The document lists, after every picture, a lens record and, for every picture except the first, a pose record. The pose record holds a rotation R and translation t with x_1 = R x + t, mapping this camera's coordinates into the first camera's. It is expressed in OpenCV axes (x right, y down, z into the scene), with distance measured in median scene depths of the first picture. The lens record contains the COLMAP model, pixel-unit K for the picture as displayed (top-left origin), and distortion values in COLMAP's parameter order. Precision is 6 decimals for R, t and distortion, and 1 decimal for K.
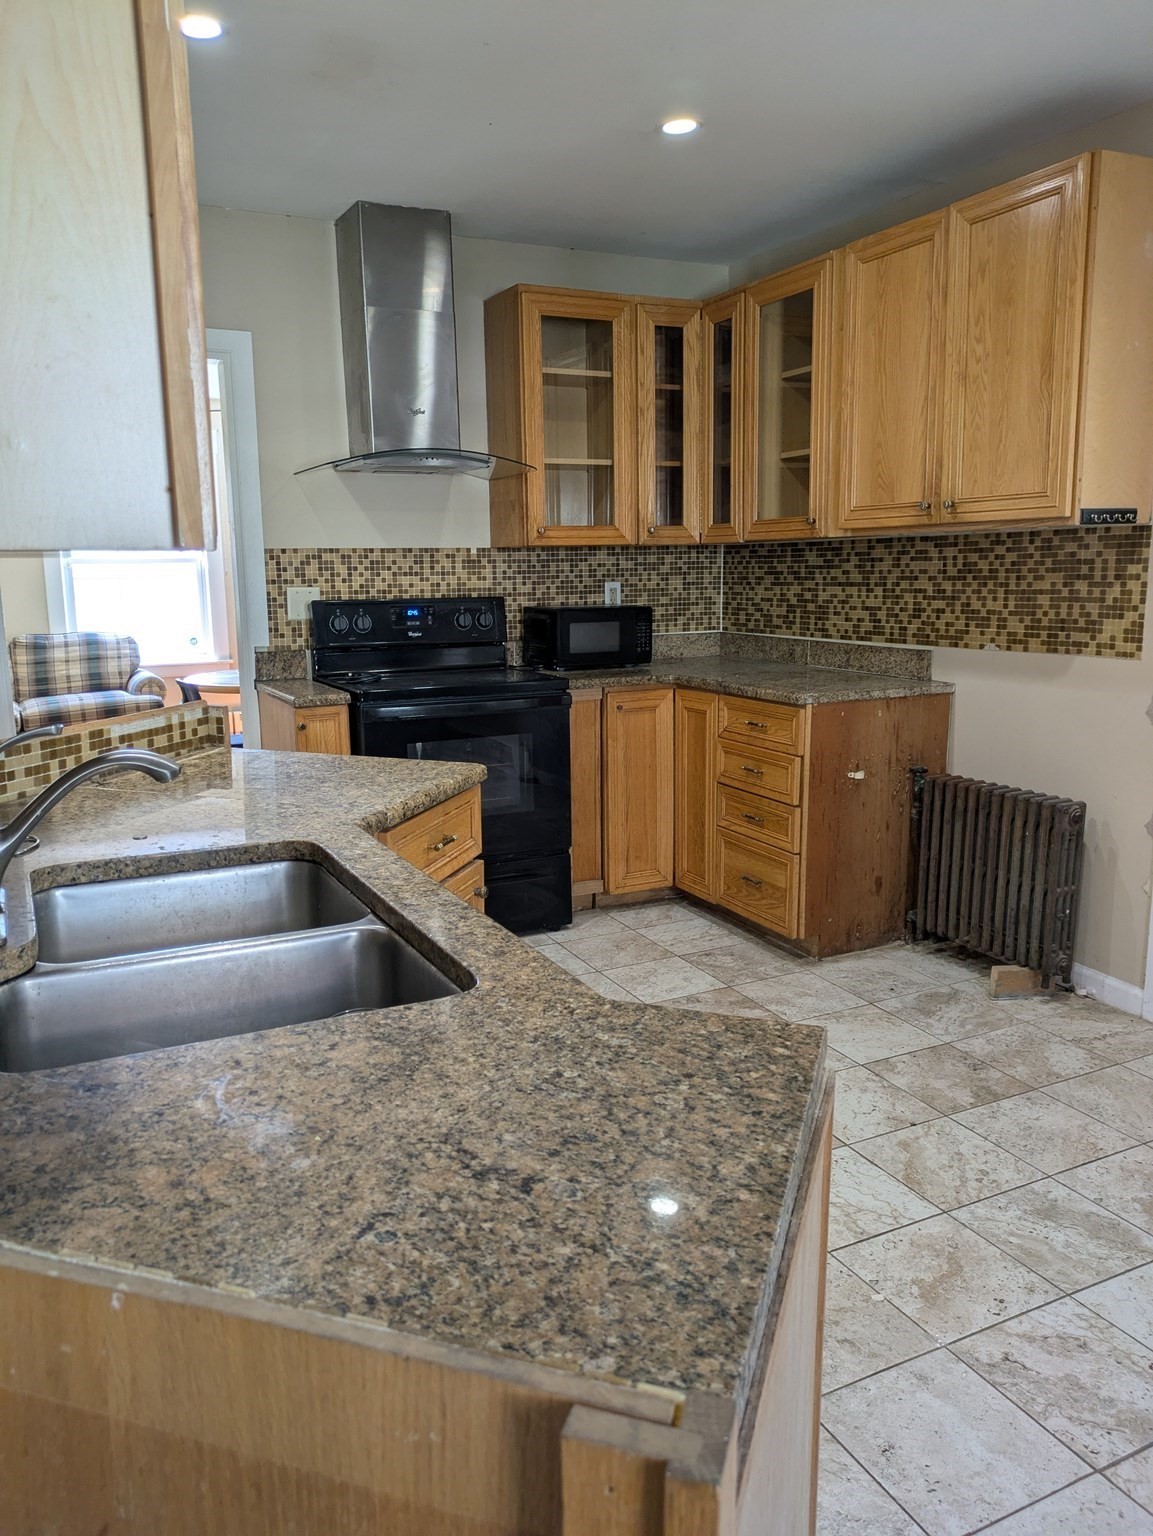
lens RADIAL K [[1141.8, 0, 568.2], [0, 1141.8, 774.3], [0, 0, 1]] dist [-0.010583, -0.016518]
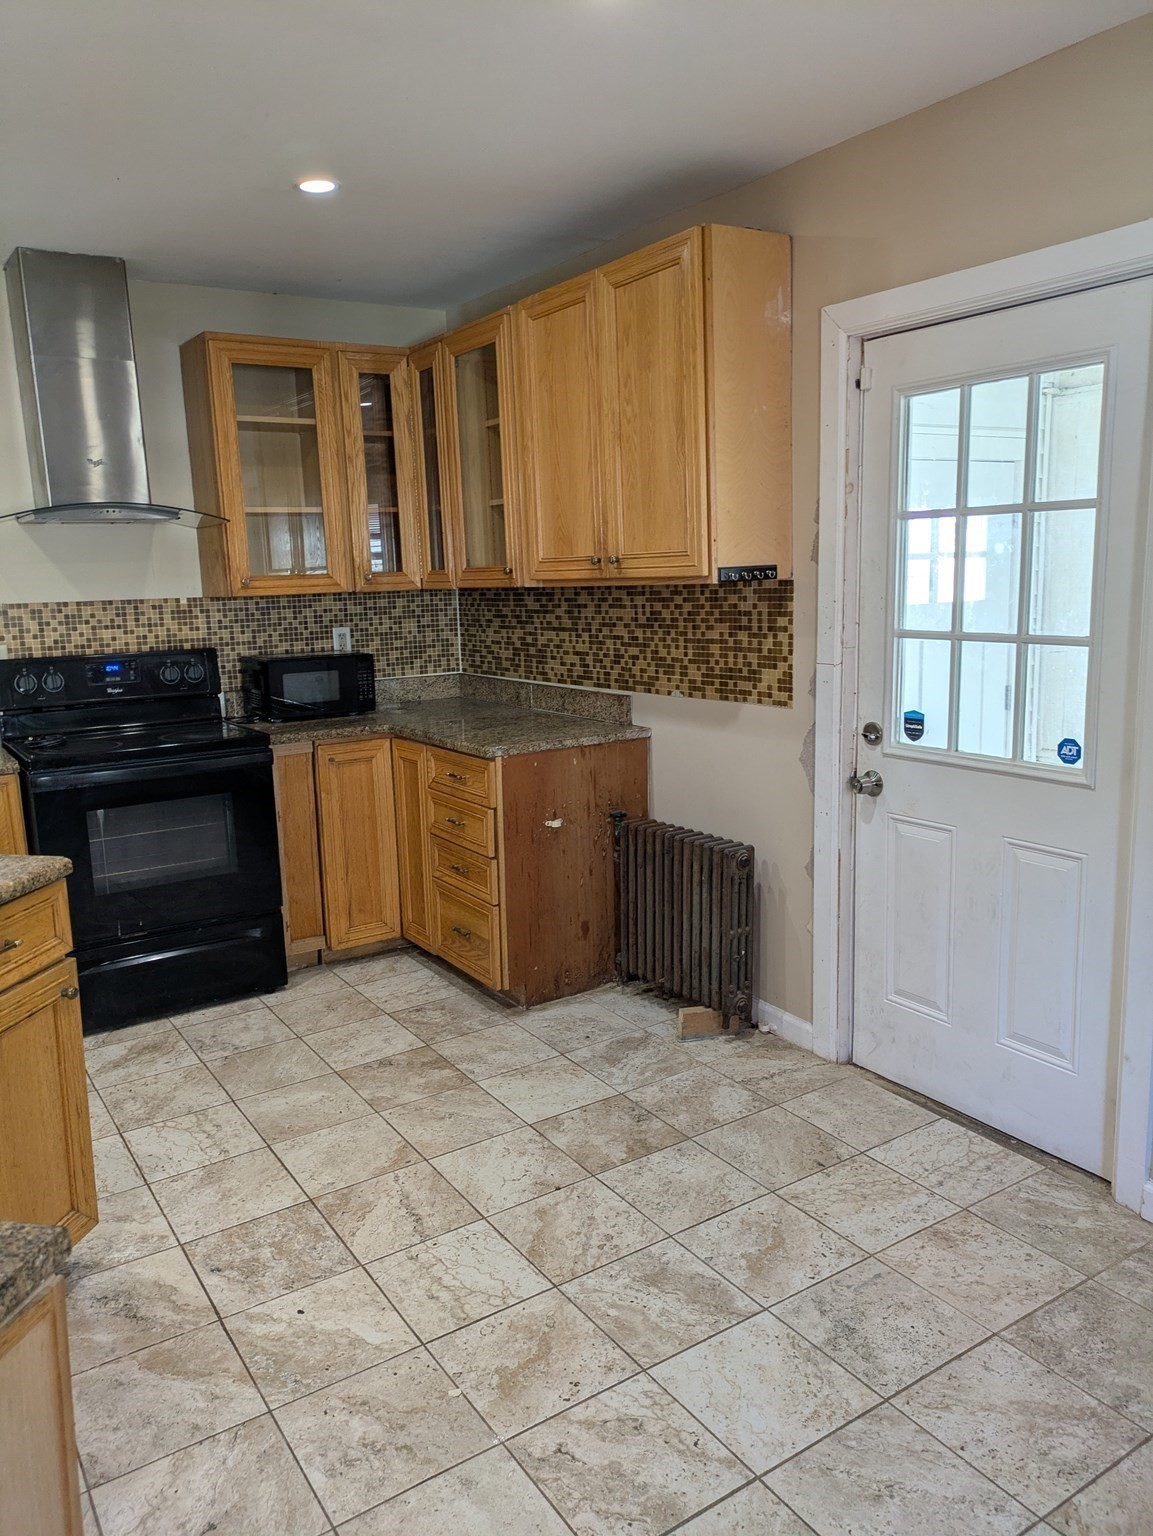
lens RADIAL K [[1141.8, 0, 563.2], [0, 1141.8, 774.9], [0, 0, 1]] dist [-0.010583, -0.016518]
pose [[0.988621, -0.038624, 0.145381, 0.128414], [0.041194, 0.999043, -0.014707, -0.030022], [-0.144674, 0.020528, 0.989266, 0.000096]]
